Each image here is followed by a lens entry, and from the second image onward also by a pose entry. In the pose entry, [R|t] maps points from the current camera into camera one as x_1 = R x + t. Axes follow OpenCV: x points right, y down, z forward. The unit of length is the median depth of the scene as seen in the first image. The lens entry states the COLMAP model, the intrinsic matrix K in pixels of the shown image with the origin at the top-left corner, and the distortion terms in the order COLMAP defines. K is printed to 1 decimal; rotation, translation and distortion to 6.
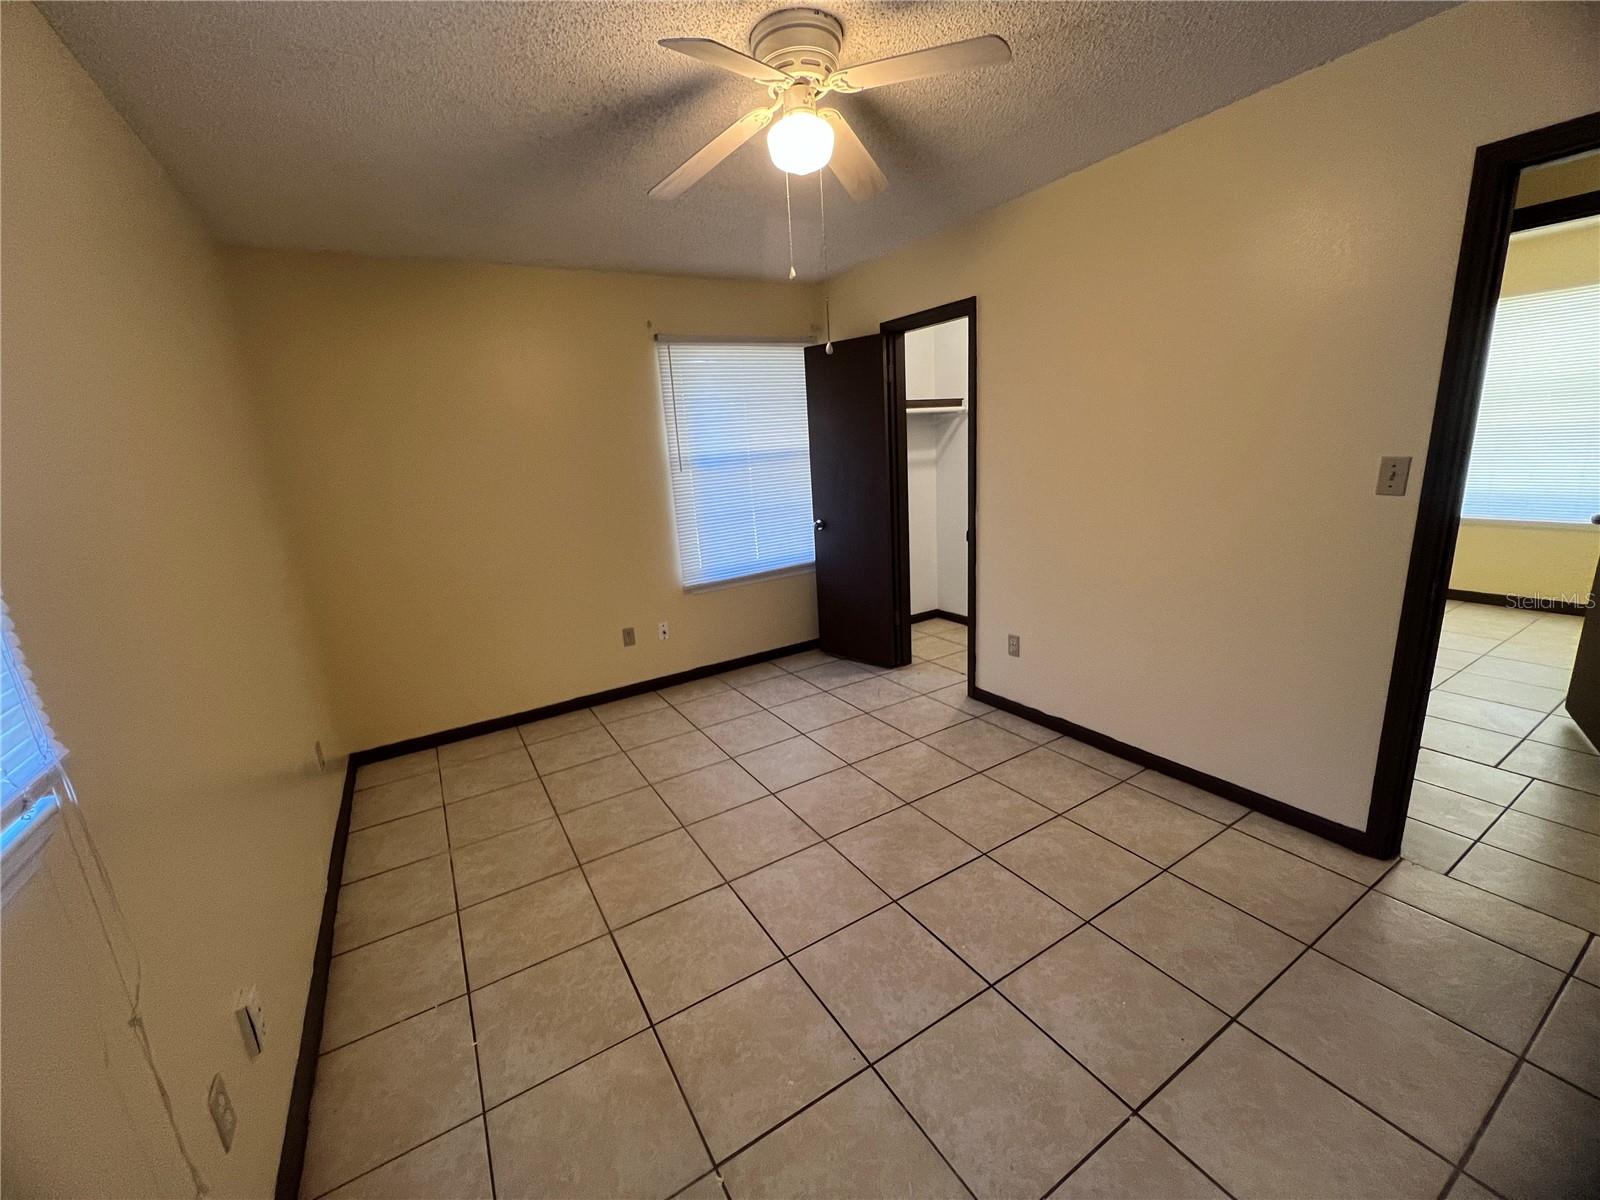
lens RADIAL K [[645.5, 0, 795.8], [0, 645.5, 598.9], [0, 0, 1]] dist [-0.003210, 0.000645]
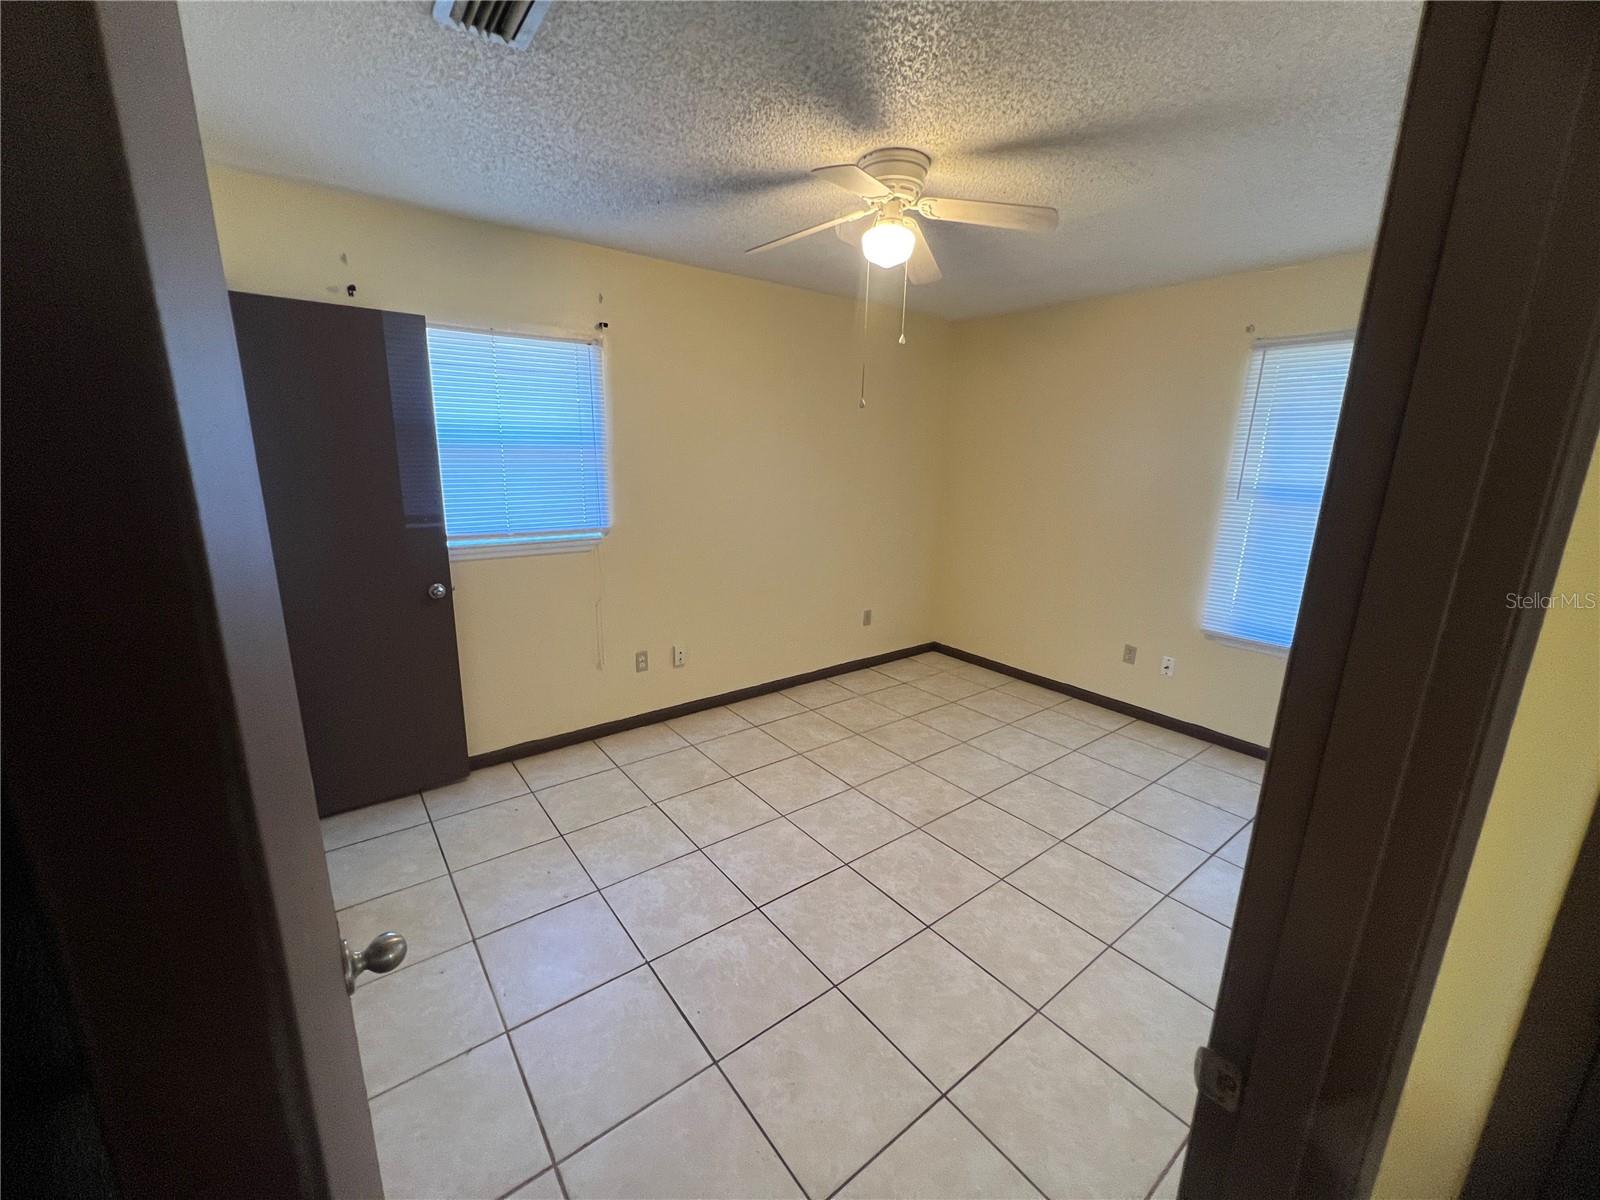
lens RADIAL K [[639.5, 0, 793.6], [0, 639.5, 599.2], [0, 0, 1]] dist [-0.002638, 0.000193]
pose [[0.109334, 0.295311, -0.949125, 0.780367], [-0.261972, 0.929651, 0.259075, -0.182982], [0.958862, 0.220318, 0.179005, 0.415671]]
